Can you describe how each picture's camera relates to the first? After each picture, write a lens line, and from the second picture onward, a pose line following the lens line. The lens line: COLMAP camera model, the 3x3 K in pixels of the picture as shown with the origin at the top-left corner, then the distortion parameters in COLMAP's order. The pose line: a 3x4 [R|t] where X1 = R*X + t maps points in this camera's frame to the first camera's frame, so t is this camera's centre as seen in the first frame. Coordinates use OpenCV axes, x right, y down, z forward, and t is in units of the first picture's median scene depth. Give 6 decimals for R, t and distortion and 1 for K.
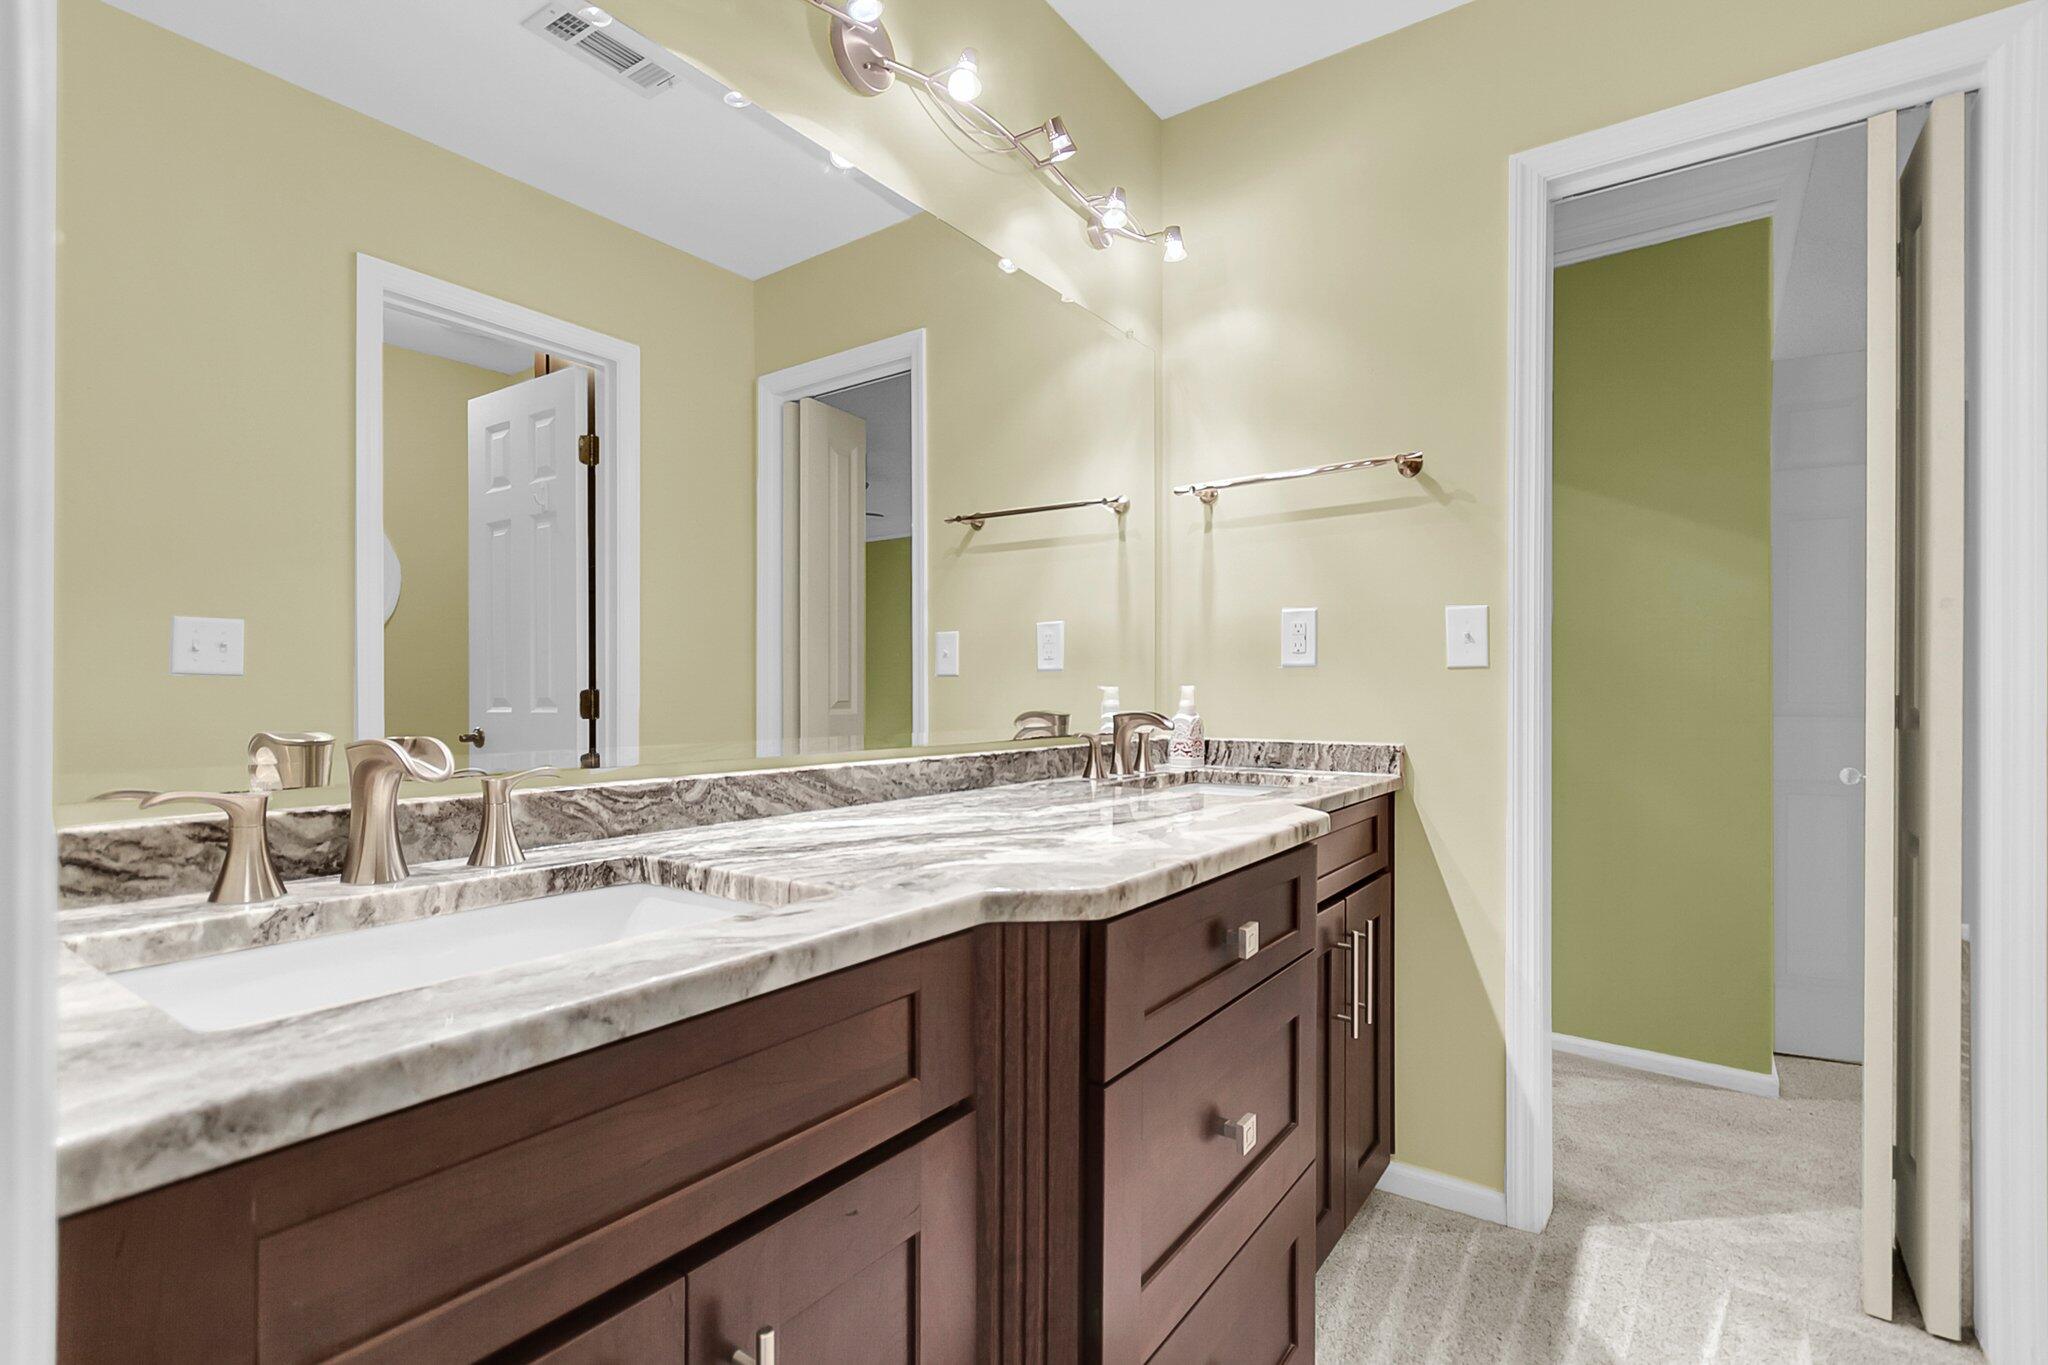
lens RADIAL K [[974.6, 0, 1043.1], [0, 974.6, 695.2], [0, 0, 1]] dist [0.003310, 0.000682]
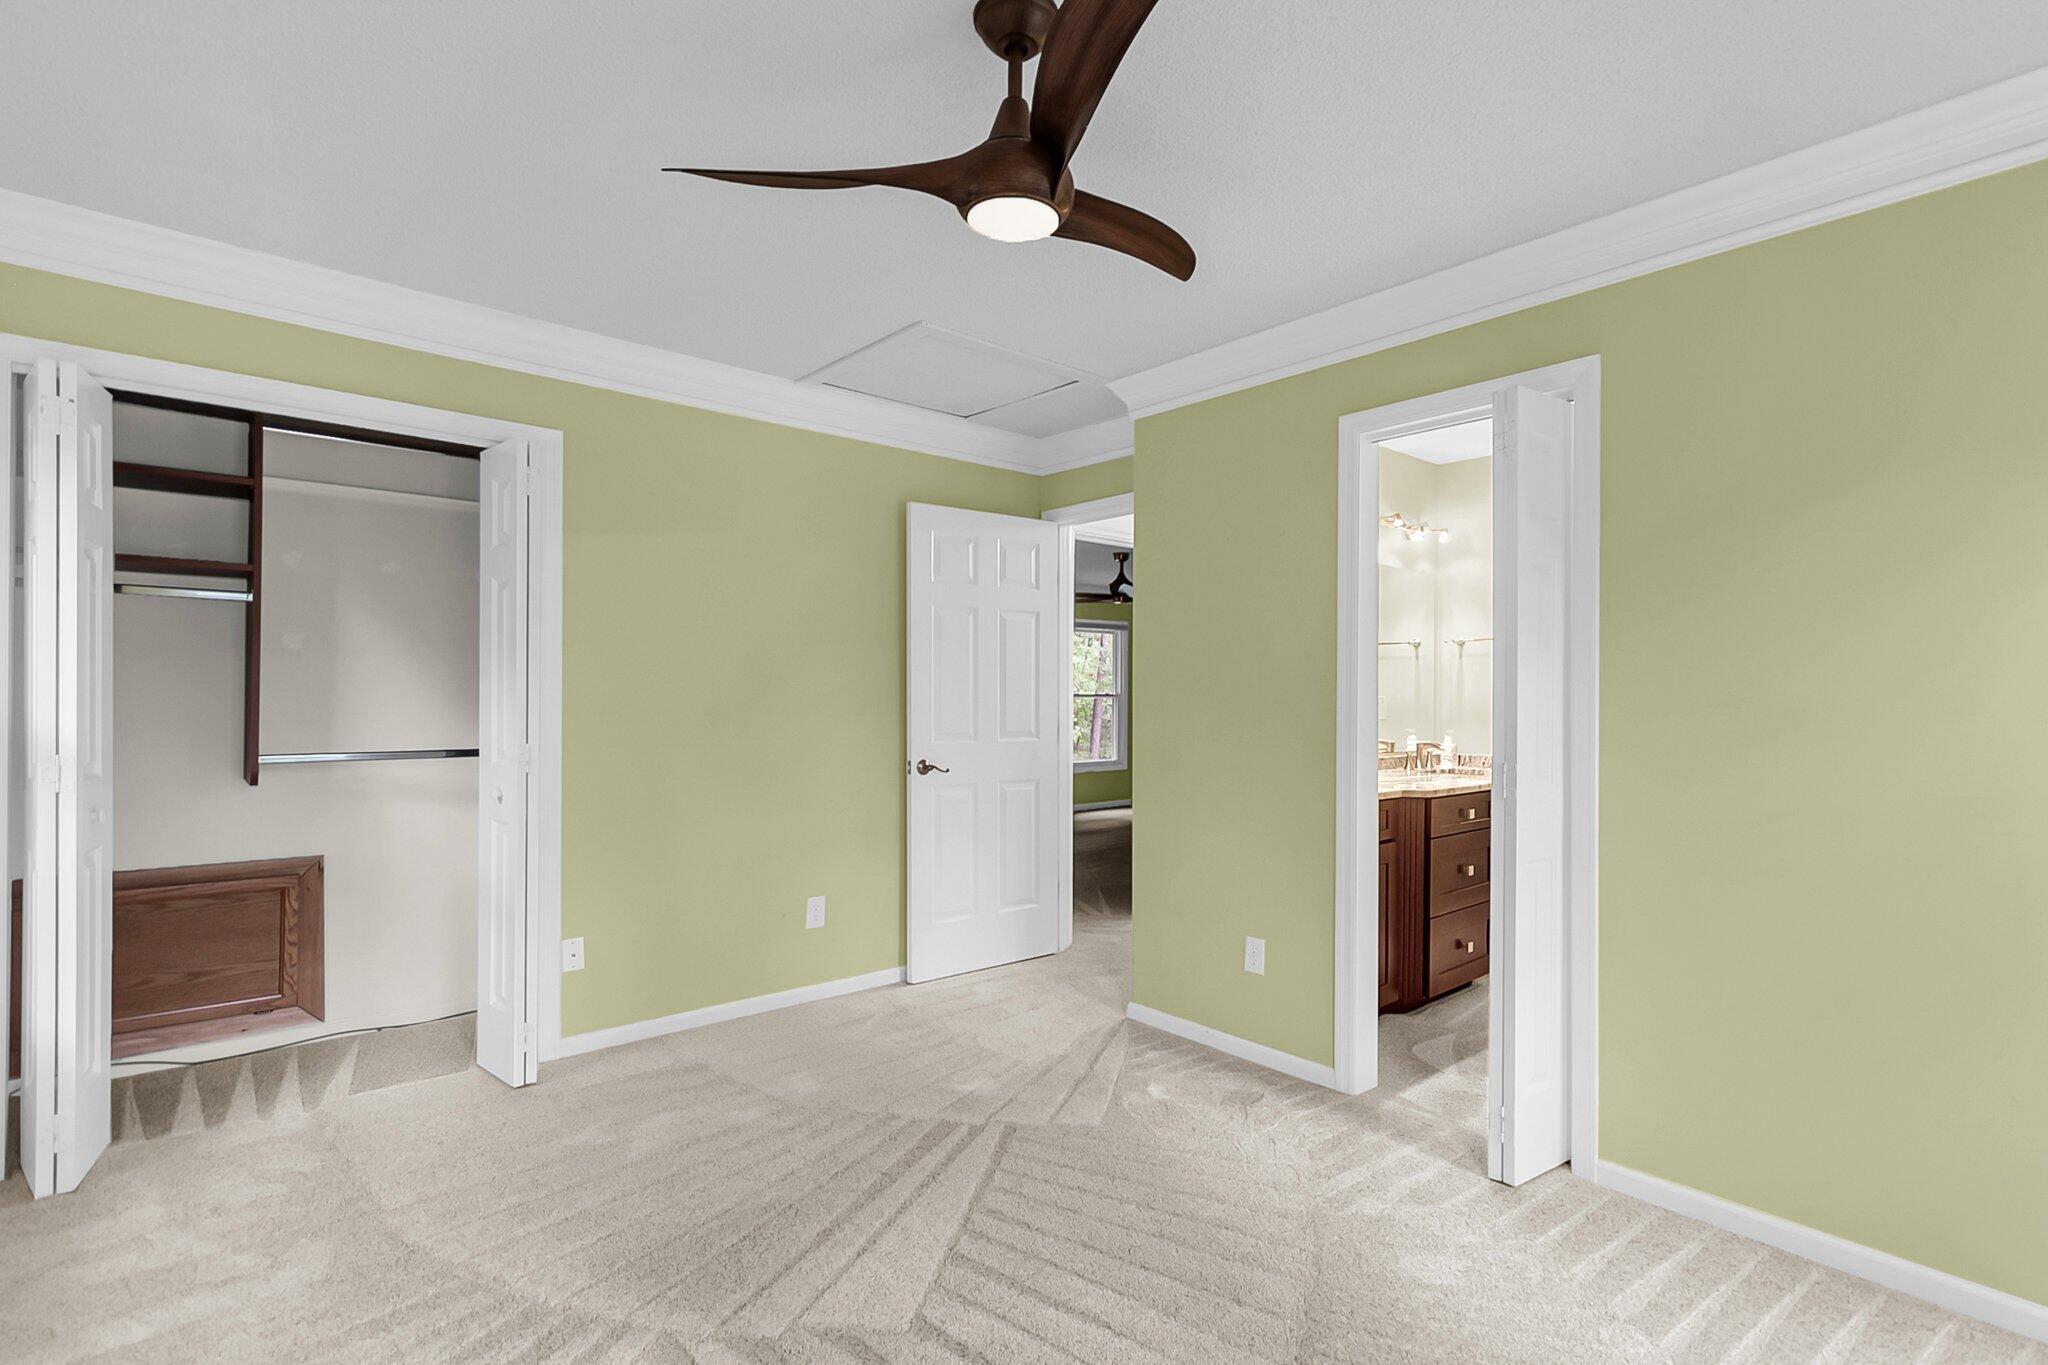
lens RADIAL K [[974.6, 0, 1043.1], [0, 974.6, 695.2], [0, 0, 1]] dist [0.003310, 0.000682]
pose [[0.970899, 0.005686, -0.239422, -0.231044], [-0.007941, 0.999933, -0.008455, -0.066248], [0.239358, 0.010111, 0.970879, -1.442978]]
